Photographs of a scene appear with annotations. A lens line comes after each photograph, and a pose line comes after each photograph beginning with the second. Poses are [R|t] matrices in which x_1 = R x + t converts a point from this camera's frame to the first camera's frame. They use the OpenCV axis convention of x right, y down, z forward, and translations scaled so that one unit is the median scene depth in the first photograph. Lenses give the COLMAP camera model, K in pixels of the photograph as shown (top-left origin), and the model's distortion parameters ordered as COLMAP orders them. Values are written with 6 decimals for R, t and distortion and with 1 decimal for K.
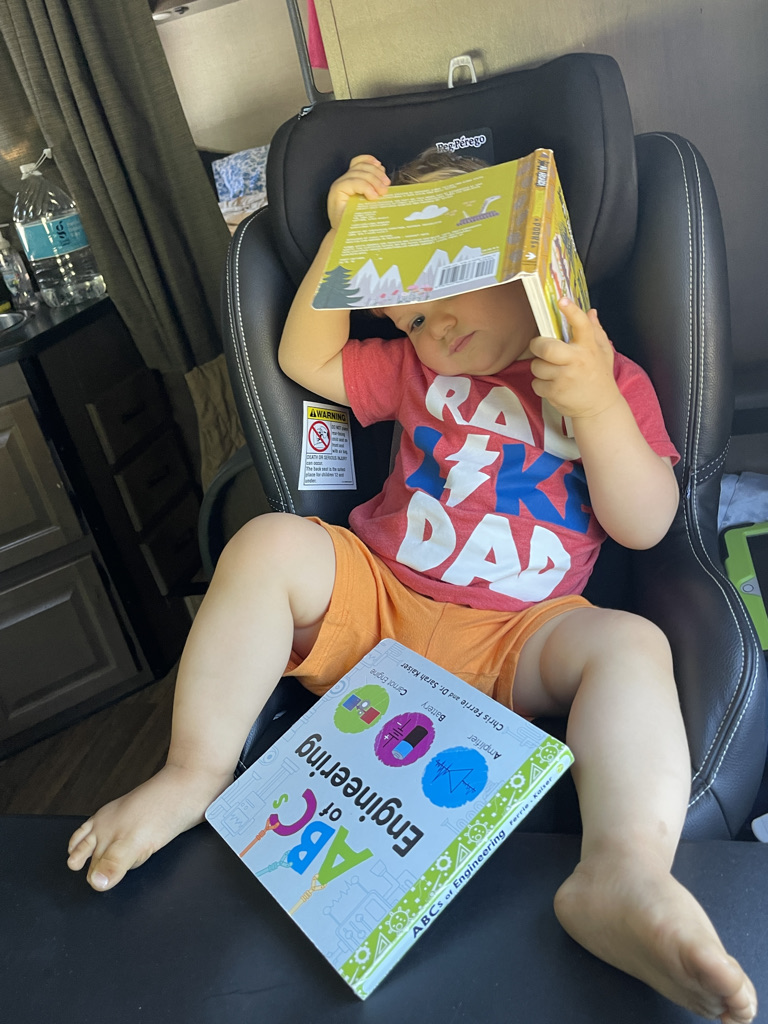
lens RADIAL K [[879.6, 0, 383.9], [0, 879.6, 508.2], [0, 0, 1]] dist [0.027346, -0.008341]
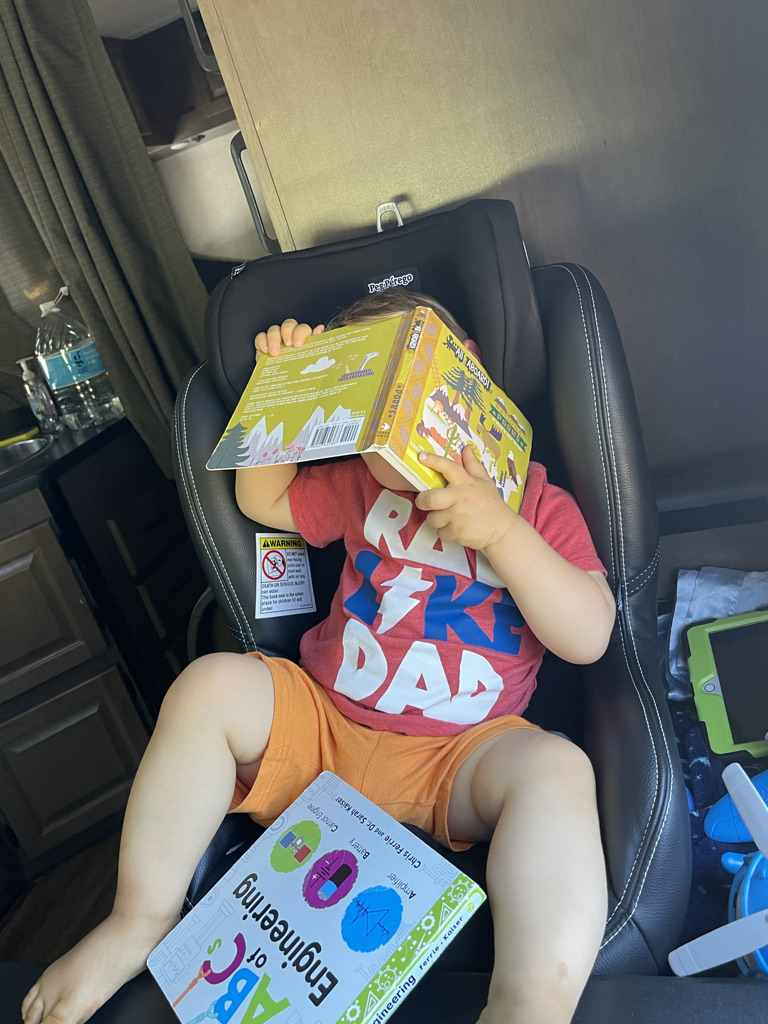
lens RADIAL K [[879.6, 0, 382.8], [0, 879.6, 503.1], [0, 0, 1]] dist [0.027346, -0.008341]
pose [[0.995205, -0.070969, -0.067309, 0.158515], [0.064924, 0.993994, -0.088099, -0.065943], [0.073157, 0.083306, 0.993835, -0.043558]]
